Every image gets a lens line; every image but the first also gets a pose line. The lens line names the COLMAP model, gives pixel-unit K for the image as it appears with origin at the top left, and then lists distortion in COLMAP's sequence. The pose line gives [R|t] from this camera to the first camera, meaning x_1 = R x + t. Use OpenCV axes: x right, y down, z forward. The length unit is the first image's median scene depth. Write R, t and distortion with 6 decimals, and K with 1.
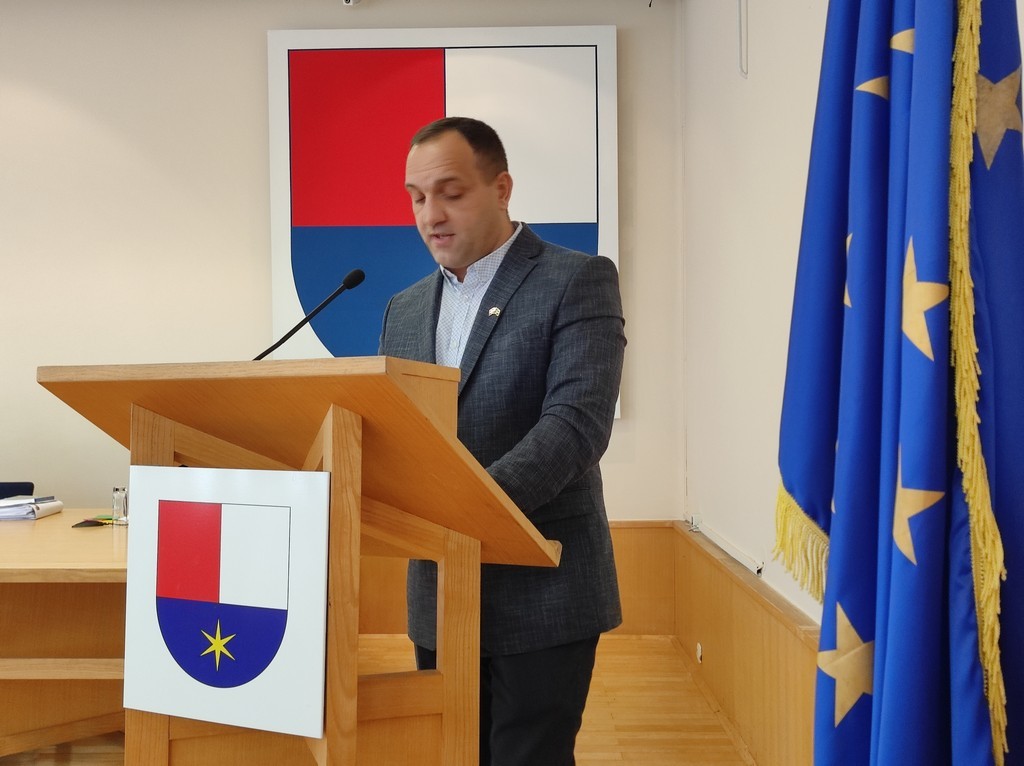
lens RADIAL K [[1067.6, 0, 511.7], [0, 1067.6, 376.8], [0, 0, 1]] dist [0.044667, -0.037399]
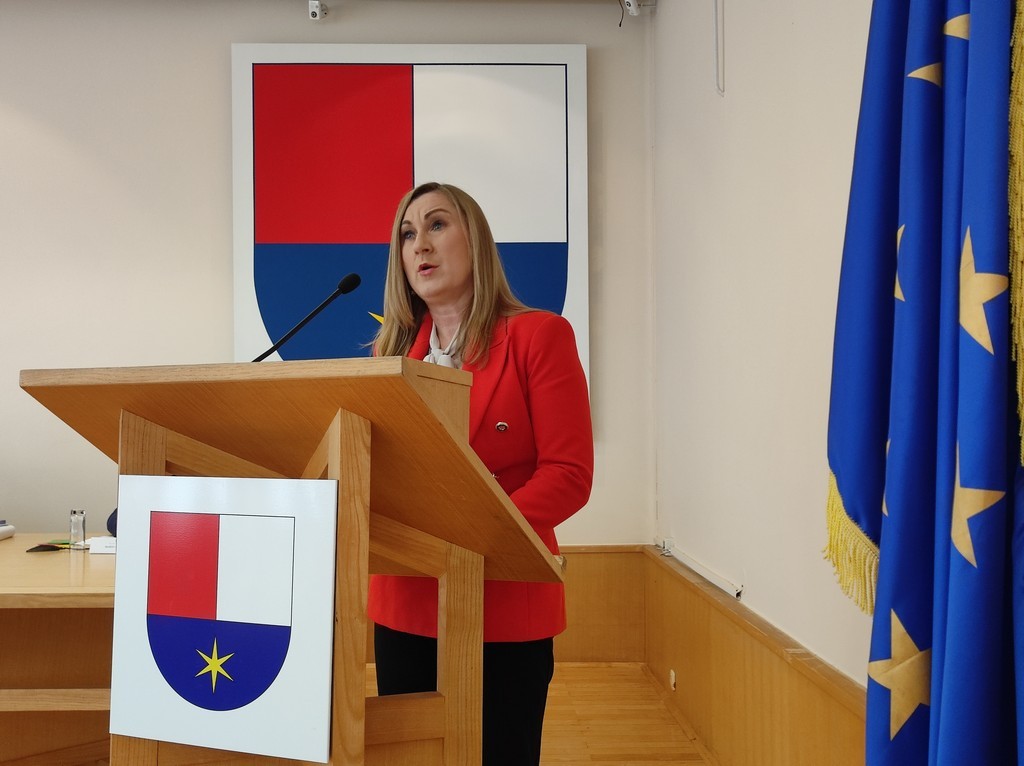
lens RADIAL K [[1079.8, 0, 507.3], [0, 1079.8, 376.6], [0, 0, 1]] dist [0.039689, -0.047060]
pose [[0.999164, 0.003503, 0.040728, -0.058231], [-0.002459, 0.999668, -0.025656, 0.021487], [-0.040805, 0.025534, 0.998841, 0.032975]]
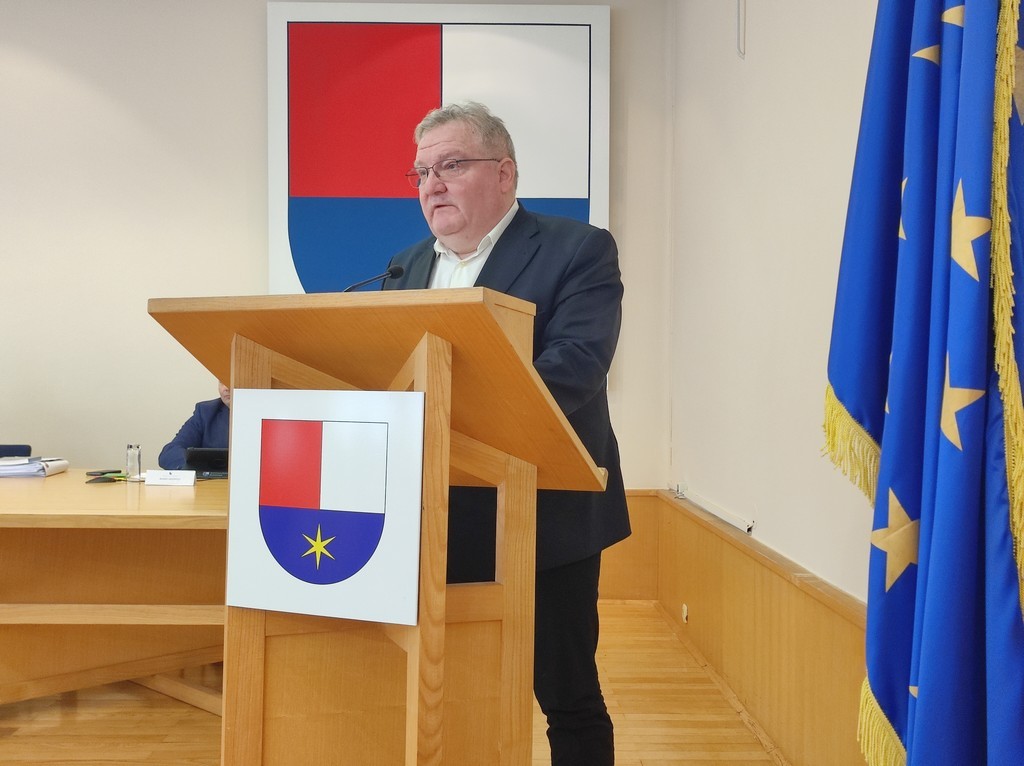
lens RADIAL K [[1079.8, 0, 507.3], [0, 1079.8, 376.6], [0, 0, 1]] dist [0.039689, -0.047060]
pose [[0.999341, 0.012311, 0.034151, -0.120531], [-0.012743, 0.999841, 0.012464, 0.057133], [-0.033992, -0.012891, 0.999339, -0.138840]]
